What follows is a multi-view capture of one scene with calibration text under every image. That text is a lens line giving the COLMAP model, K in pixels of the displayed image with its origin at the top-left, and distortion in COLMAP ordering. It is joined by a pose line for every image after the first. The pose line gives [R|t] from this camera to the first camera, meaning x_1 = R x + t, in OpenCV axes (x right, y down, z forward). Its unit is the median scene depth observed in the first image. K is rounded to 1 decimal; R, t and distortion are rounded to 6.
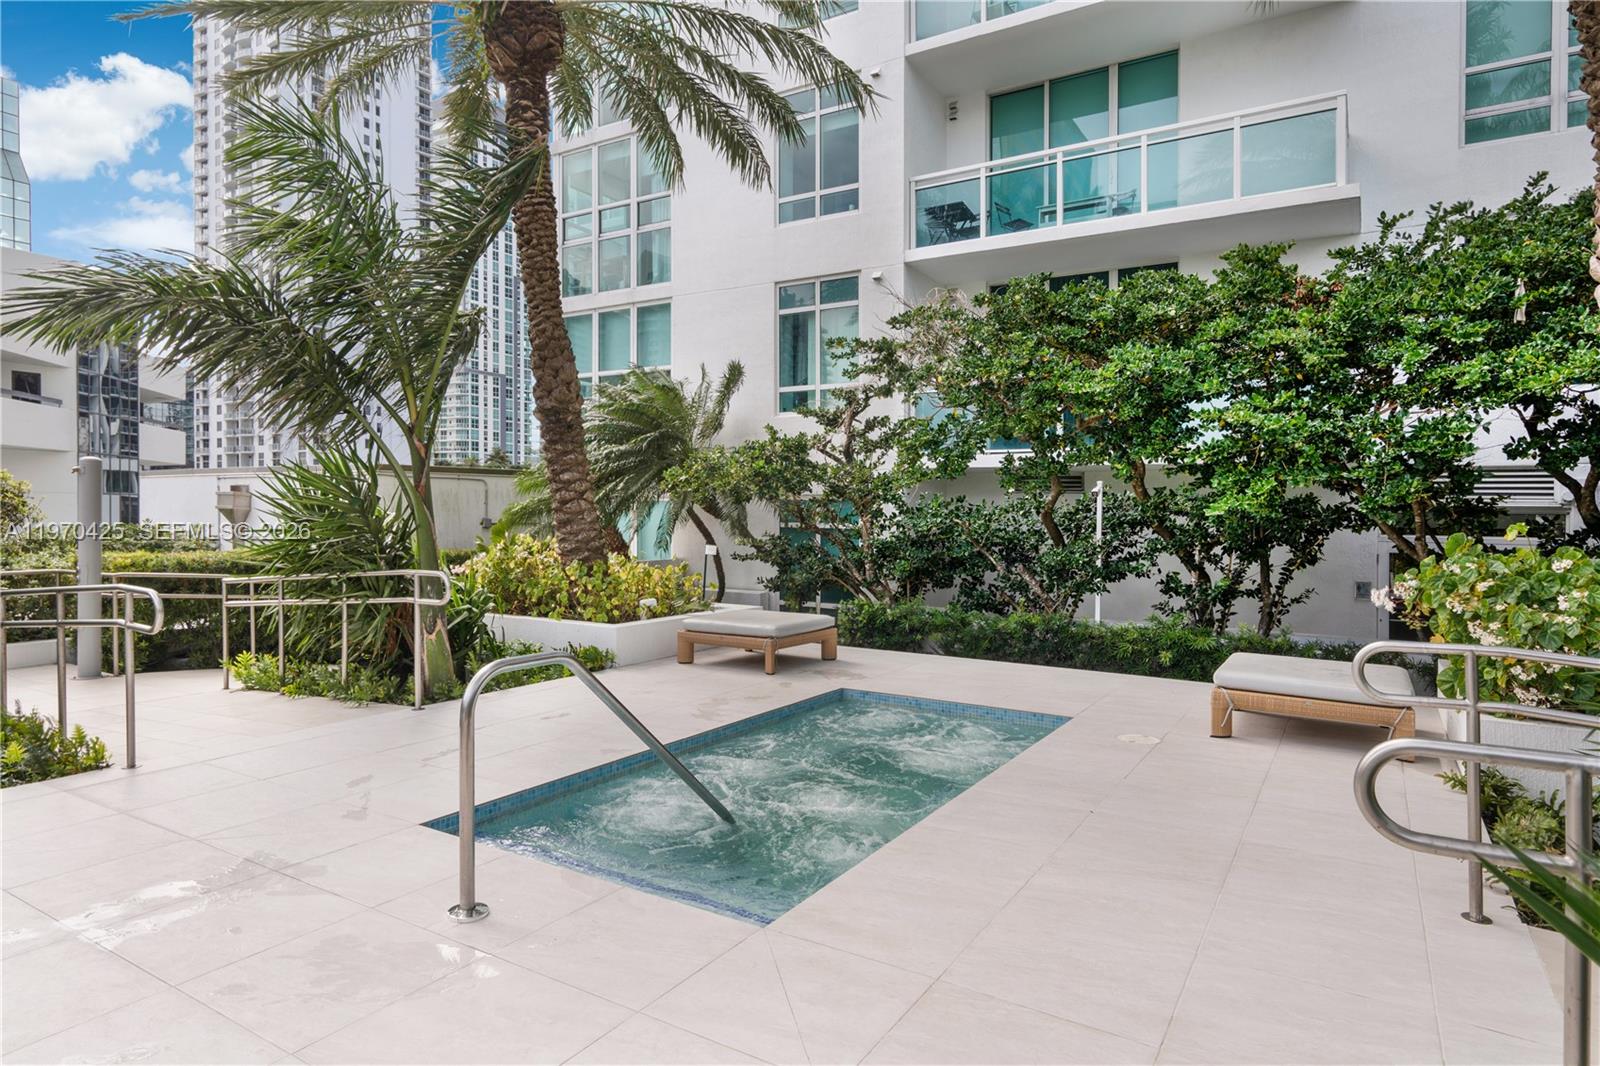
lens RADIAL K [[913.1, 0, 799.4], [0, 913.1, 534.3], [0, 0, 1]] dist [0.004780, 0.000925]
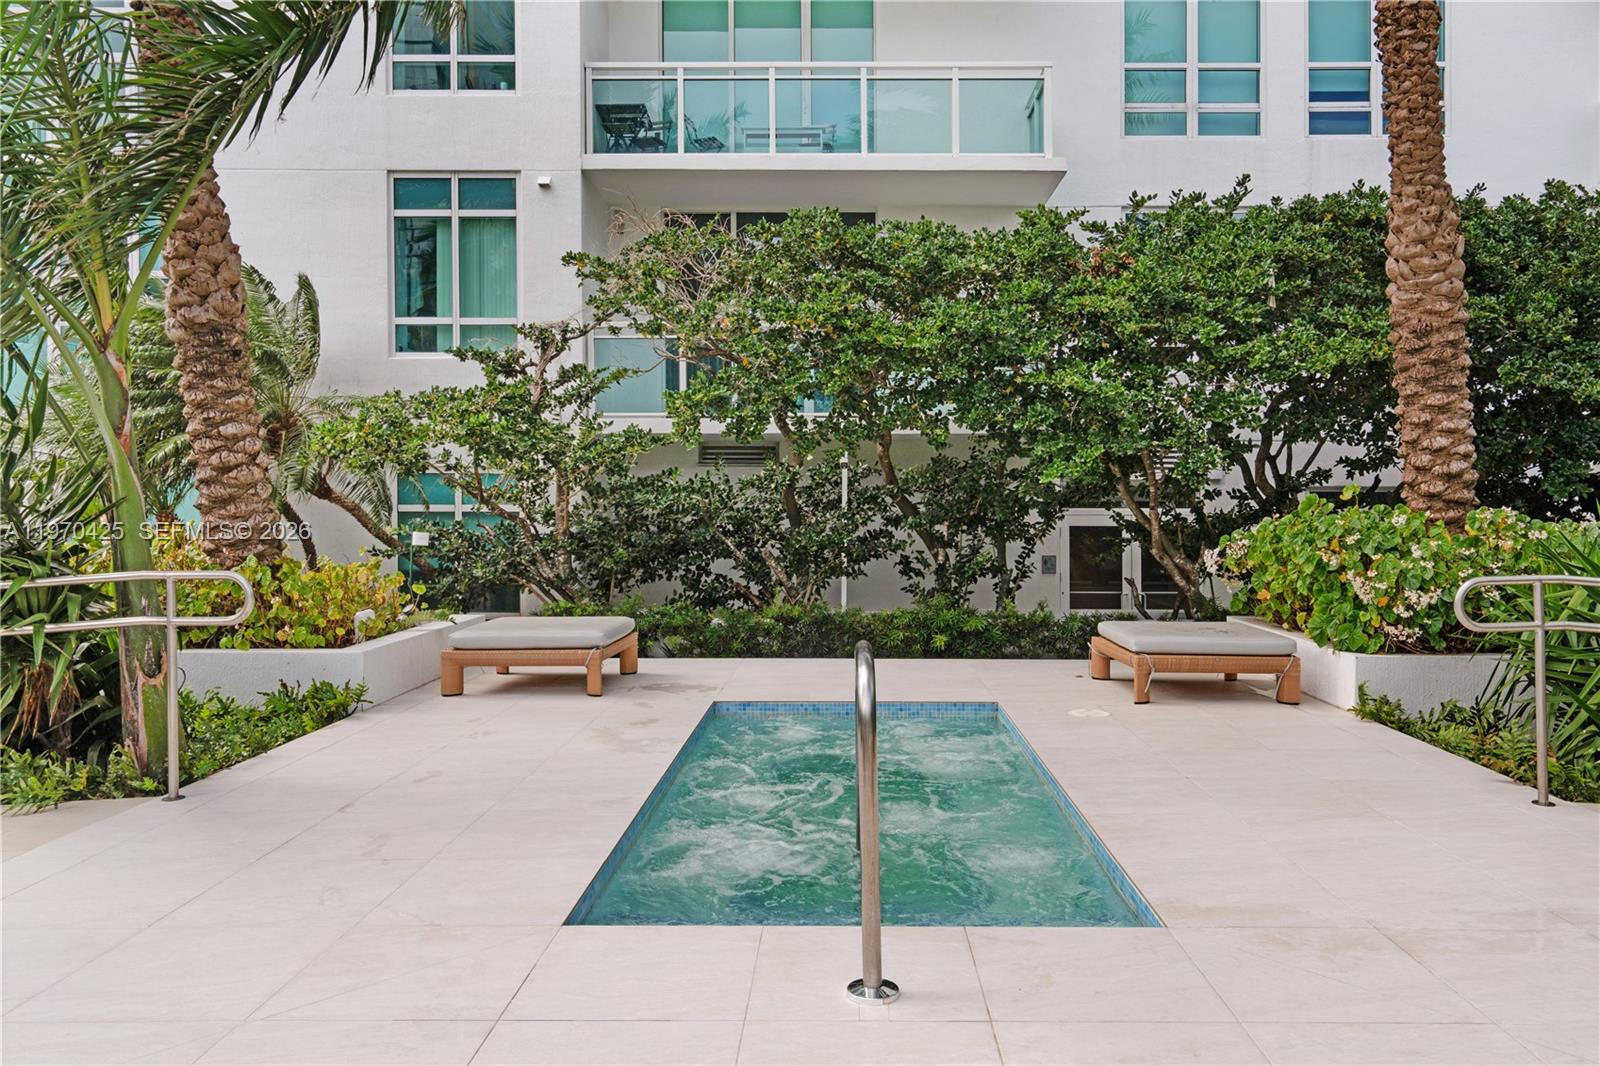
lens RADIAL K [[1155.9, 0, 801.1], [0, 1155.9, 520.9], [0, 0, 1]] dist [0.009707, -0.005214]
pose [[0.848502, -0.018421, 0.528871, -0.299904], [0.022805, 0.999738, -0.001766, 0.010660], [-0.528701, 0.013560, 0.848700, 0.076243]]
